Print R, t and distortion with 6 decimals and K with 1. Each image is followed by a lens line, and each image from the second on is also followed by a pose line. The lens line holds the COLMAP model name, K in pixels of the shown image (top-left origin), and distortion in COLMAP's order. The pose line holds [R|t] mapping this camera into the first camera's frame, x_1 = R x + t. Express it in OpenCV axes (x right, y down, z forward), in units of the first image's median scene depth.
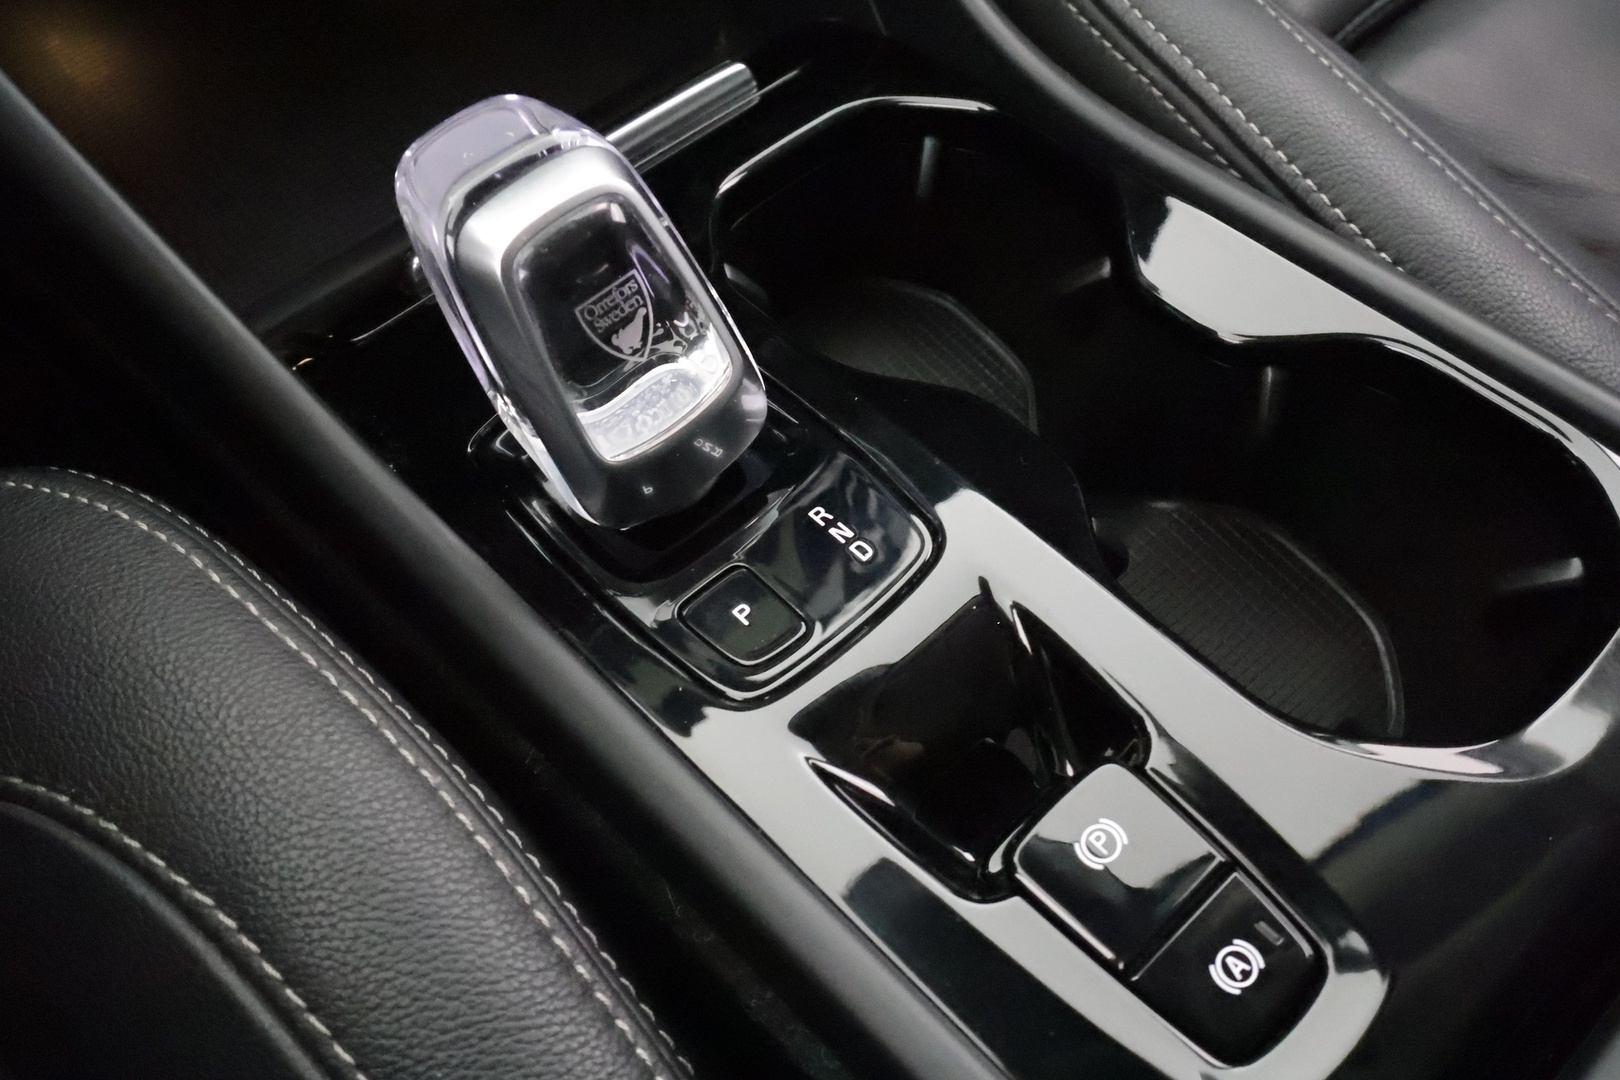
lens RADIAL K [[1293.5, 0, 807.9], [0, 1293.5, 533.9], [0, 0, 1]] dist [0.000888, 0.002937]
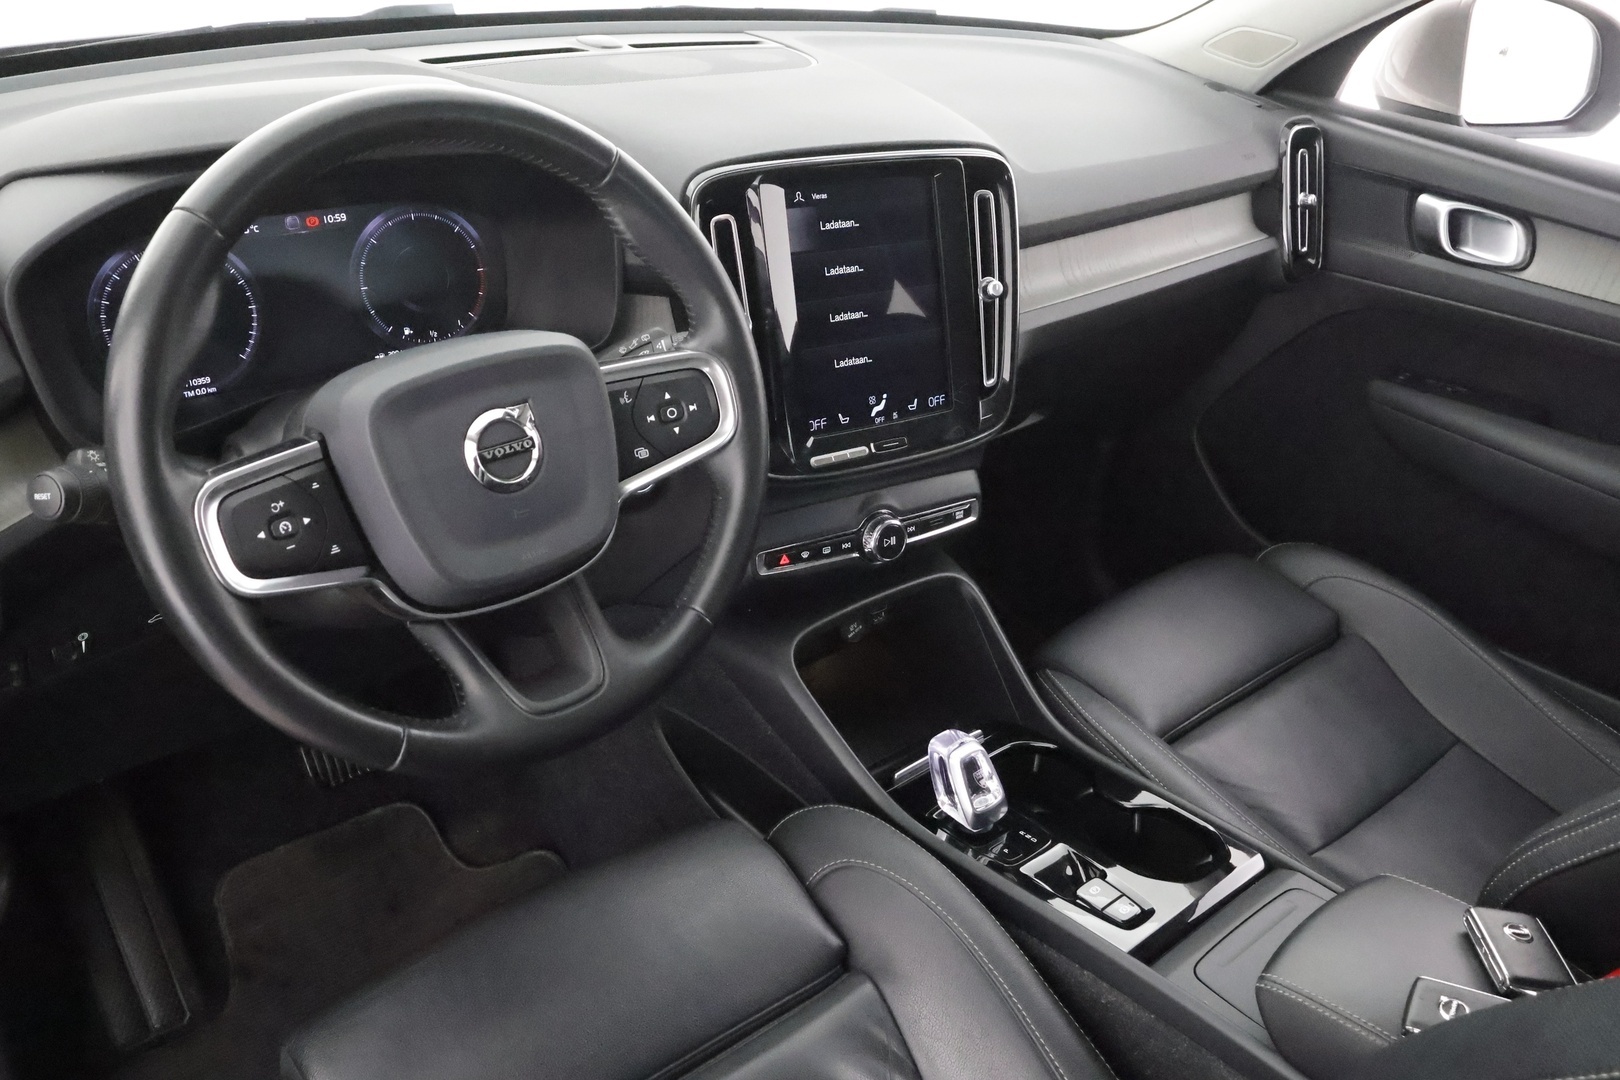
lens RADIAL K [[1293.5, 0, 807.9], [0, 1293.5, 533.9], [0, 0, 1]] dist [0.000888, 0.002937]
pose [[0.997015, 0.073430, -0.023852, -0.583618], [-0.075561, 0.864577, -0.496787, 1.143504], [-0.015857, 0.497106, 0.867545, -2.749853]]
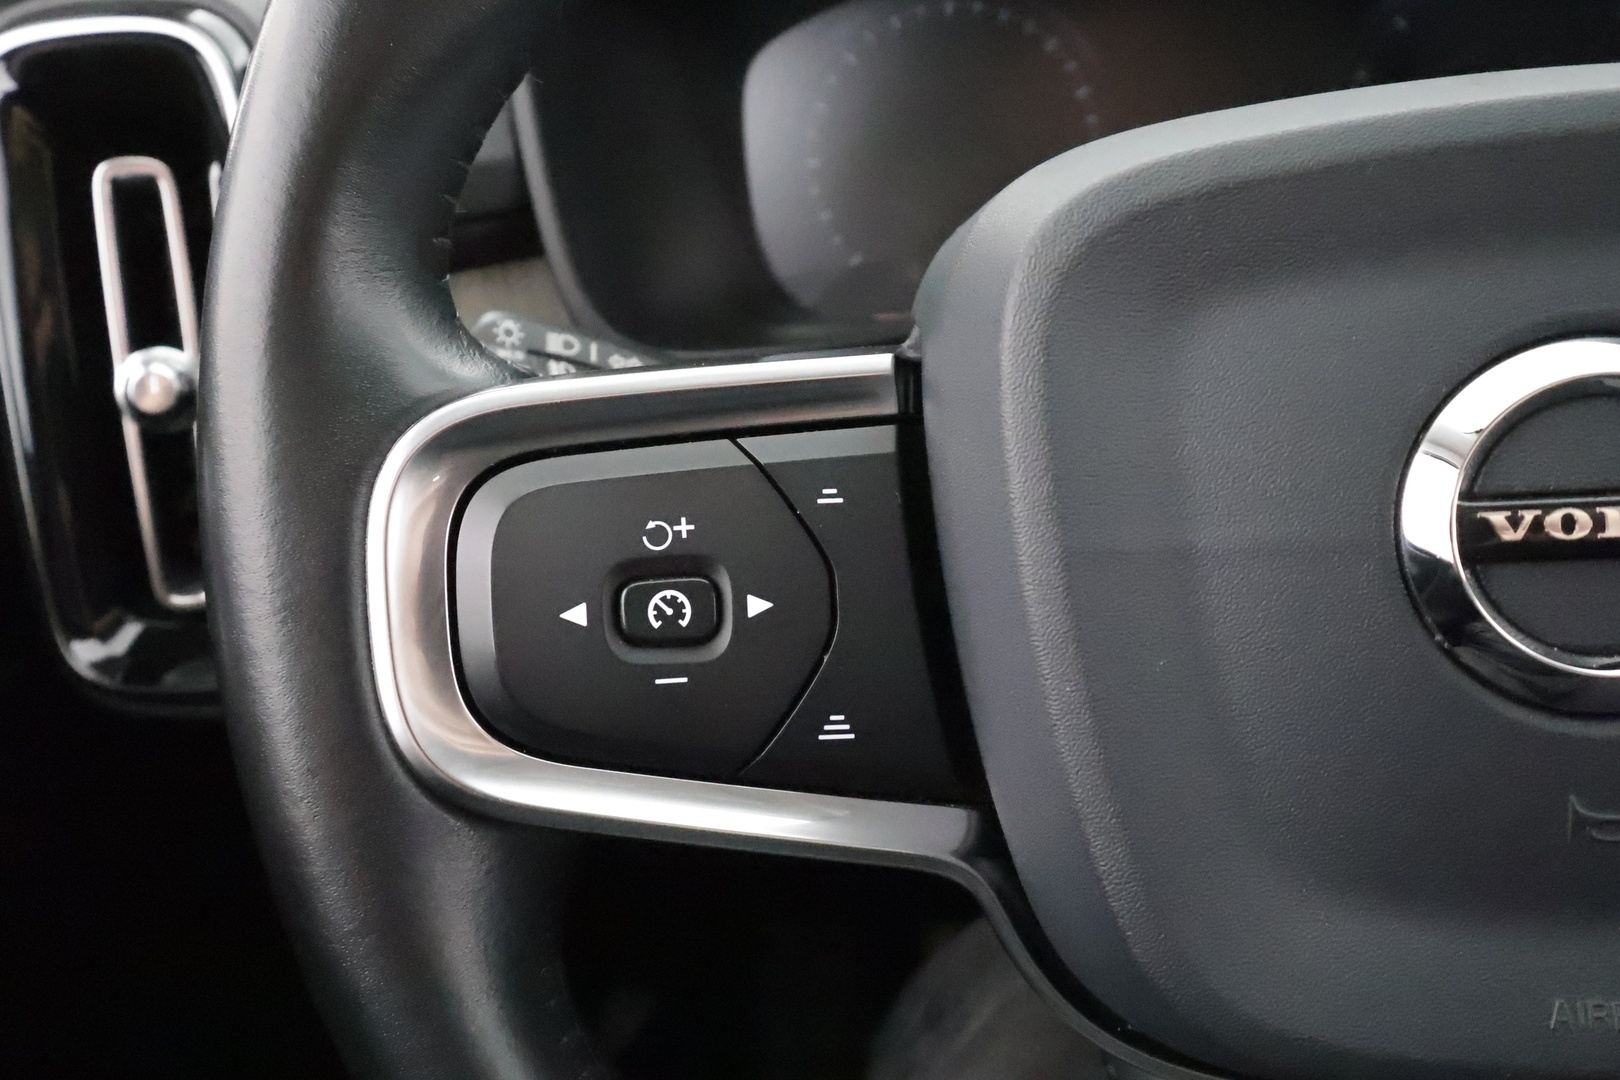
lens RADIAL K [[1293.5, 0, 807.9], [0, 1293.5, 533.9], [0, 0, 1]] dist [0.000888, 0.002937]
pose [[0.642906, 0.274161, -0.715197, -1.109614], [-0.614584, 0.741909, -0.268062, 0.061879], [0.457119, 0.611887, 0.645473, -0.993775]]
